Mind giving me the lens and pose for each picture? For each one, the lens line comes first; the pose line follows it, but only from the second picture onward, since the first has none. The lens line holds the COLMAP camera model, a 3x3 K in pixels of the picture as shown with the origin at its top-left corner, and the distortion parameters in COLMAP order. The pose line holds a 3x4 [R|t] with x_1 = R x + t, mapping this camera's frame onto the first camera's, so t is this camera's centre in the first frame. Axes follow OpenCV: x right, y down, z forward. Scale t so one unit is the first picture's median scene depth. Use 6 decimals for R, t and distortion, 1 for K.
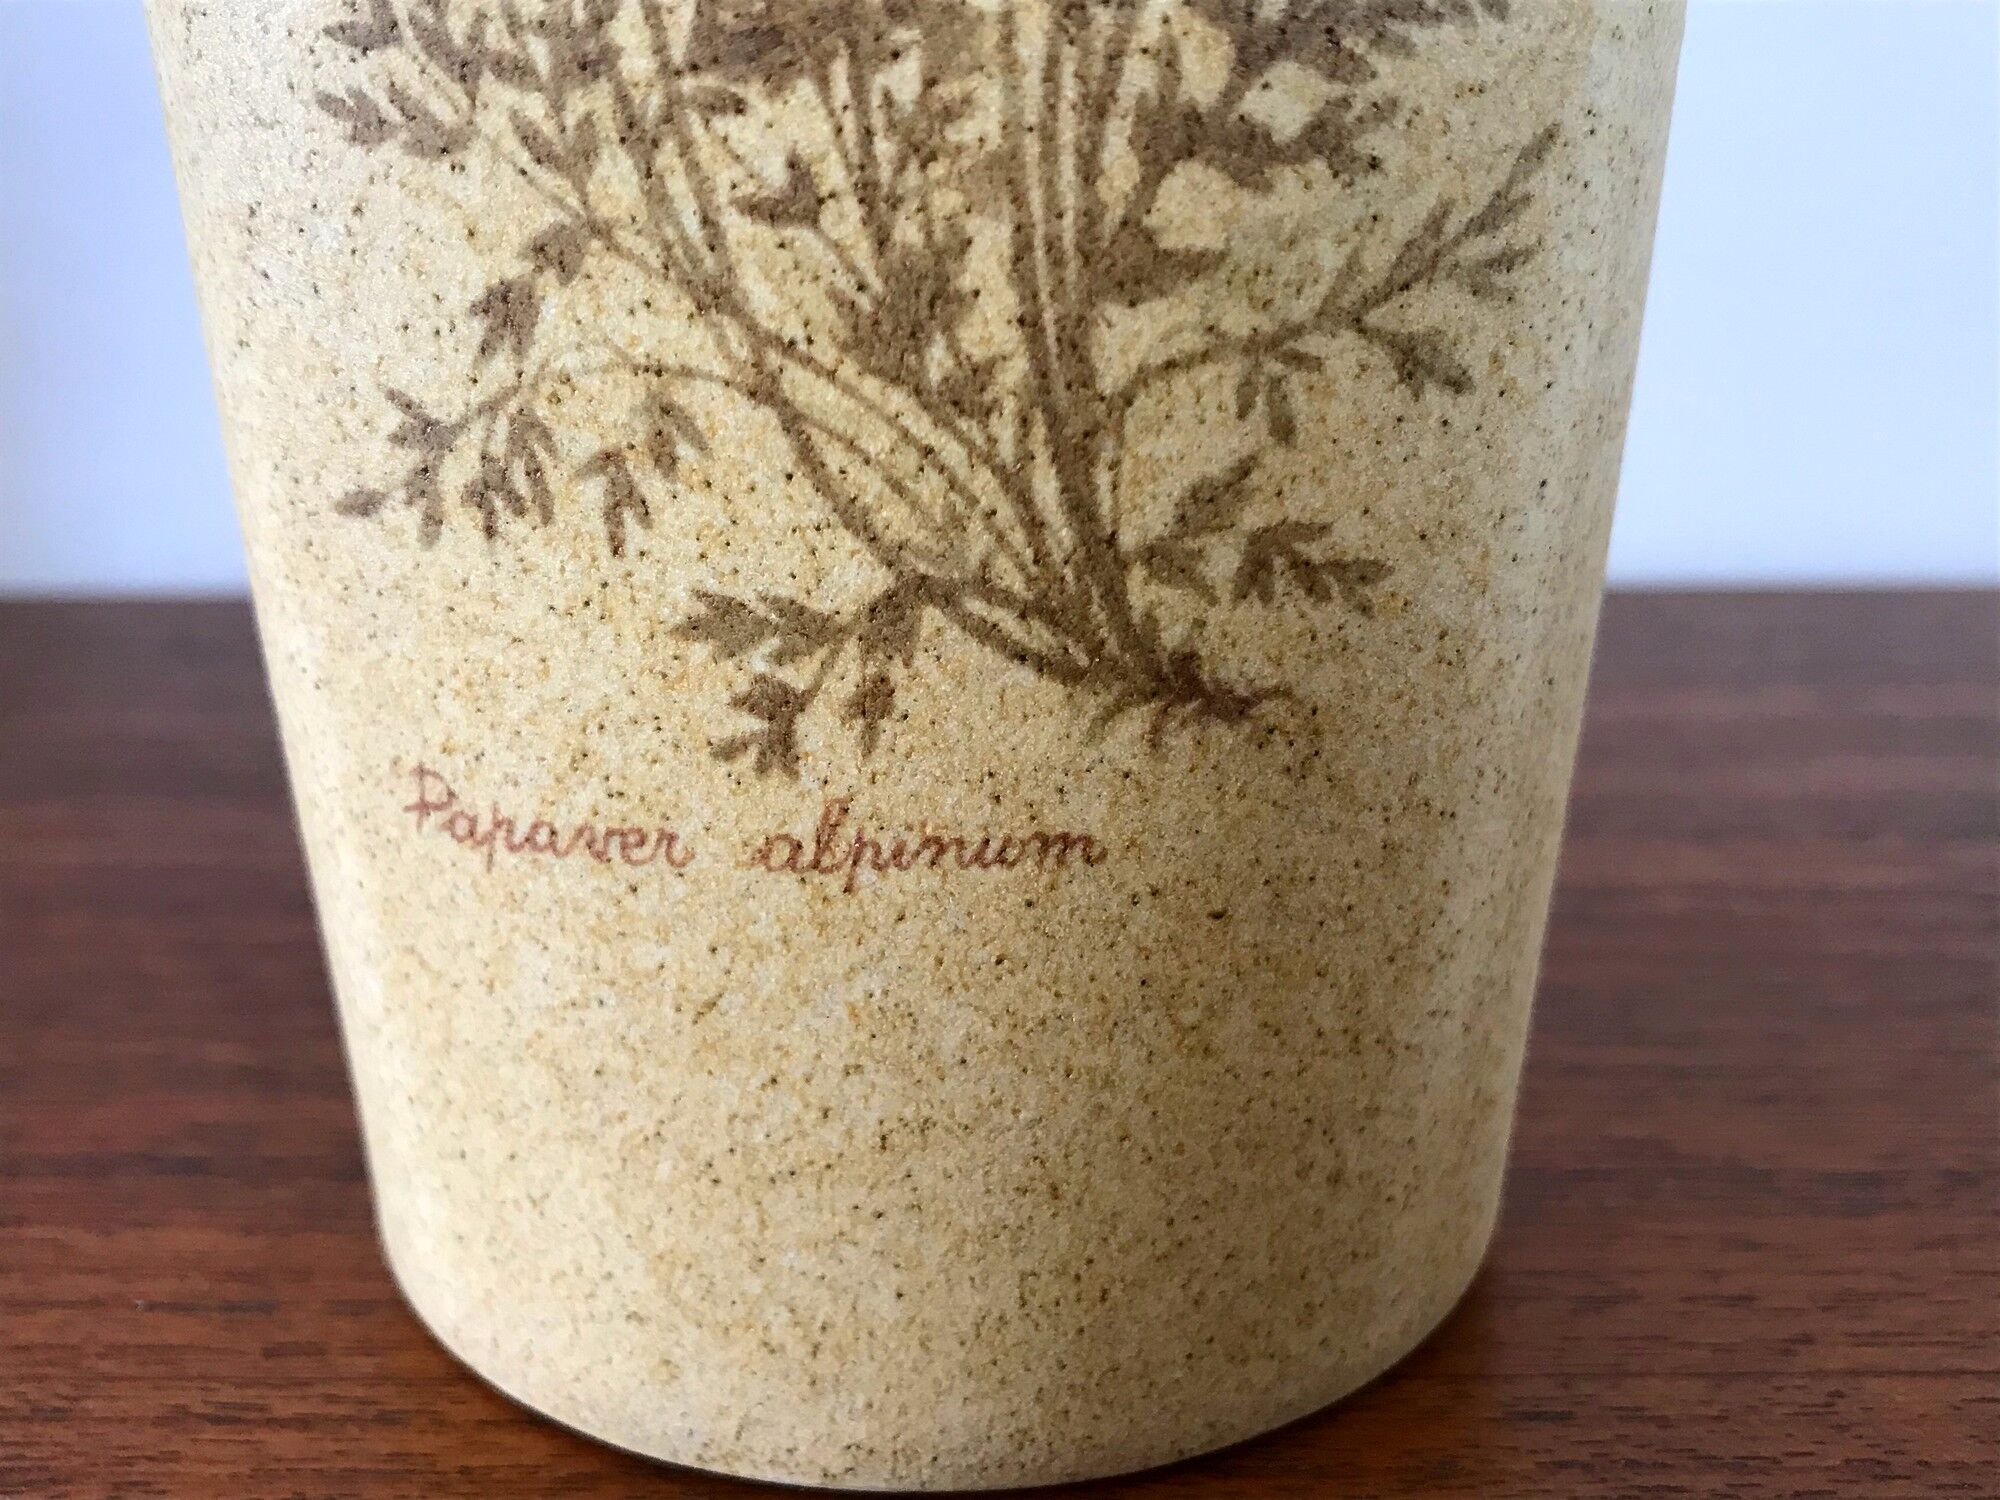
lens RADIAL K [[1919.1, 0, 1000.0], [0, 1919.1, 750.0], [0, 0, 1]] dist [0.173050, -0.538632]
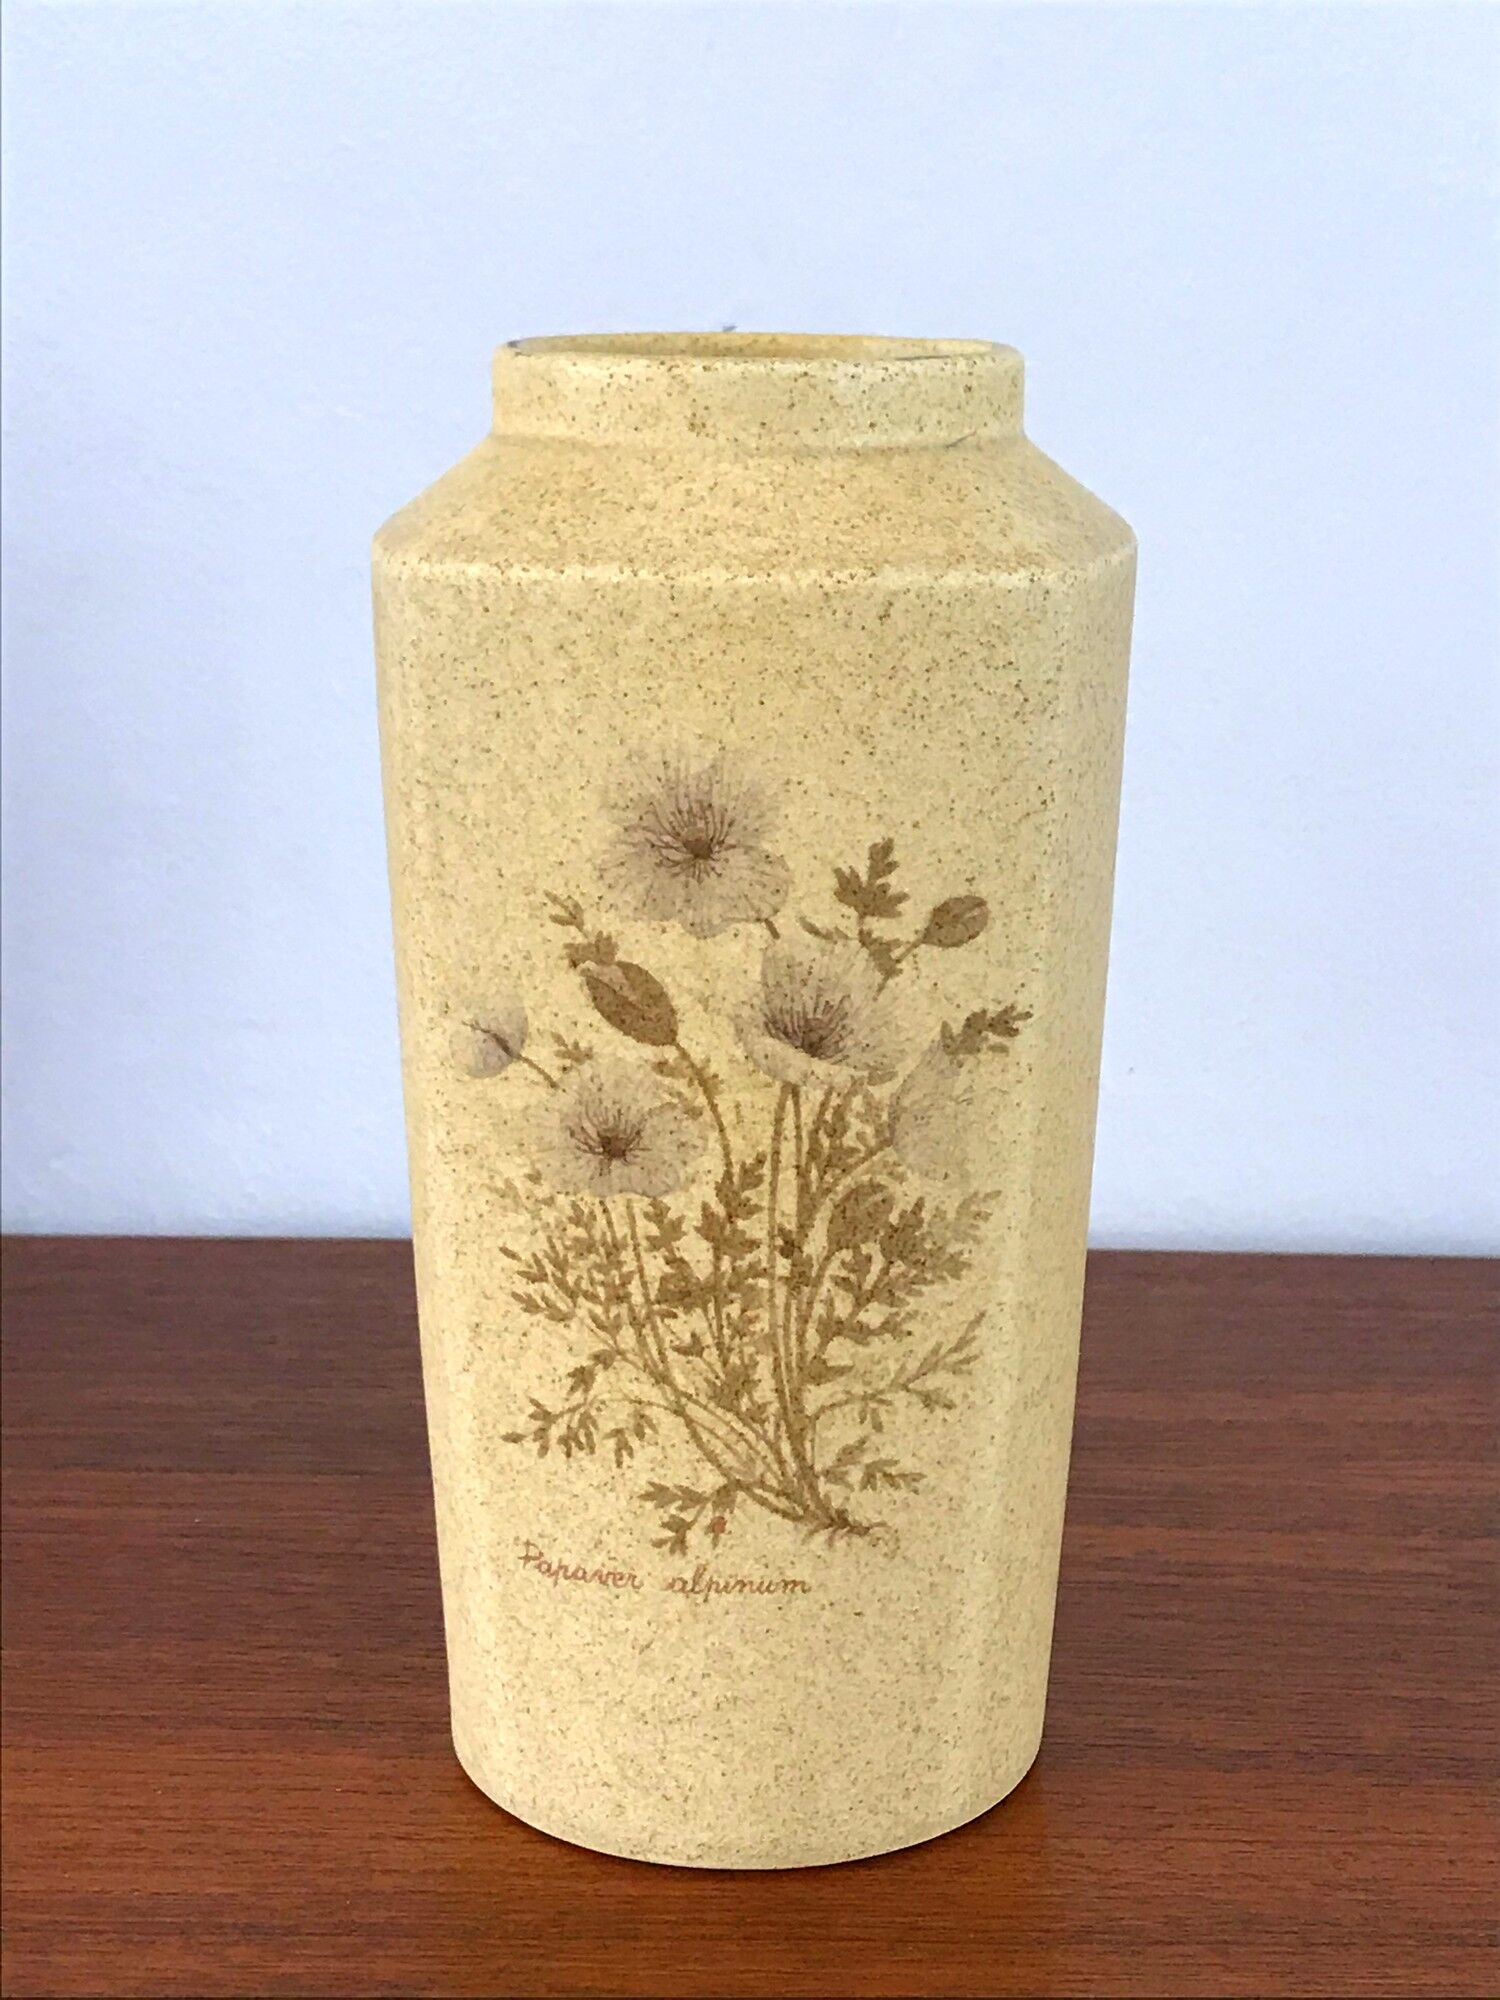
lens RADIAL K [[3269.3, 0, 750.0], [0, 3269.3, 1000.0], [0, 0, 1]] dist [0.179168, -0.072230]
pose [[0.999014, 0.015301, -0.041678, 0.144304], [-0.017197, 0.998816, -0.045514, -0.515327], [0.040932, 0.046185, 0.998094, -3.301735]]
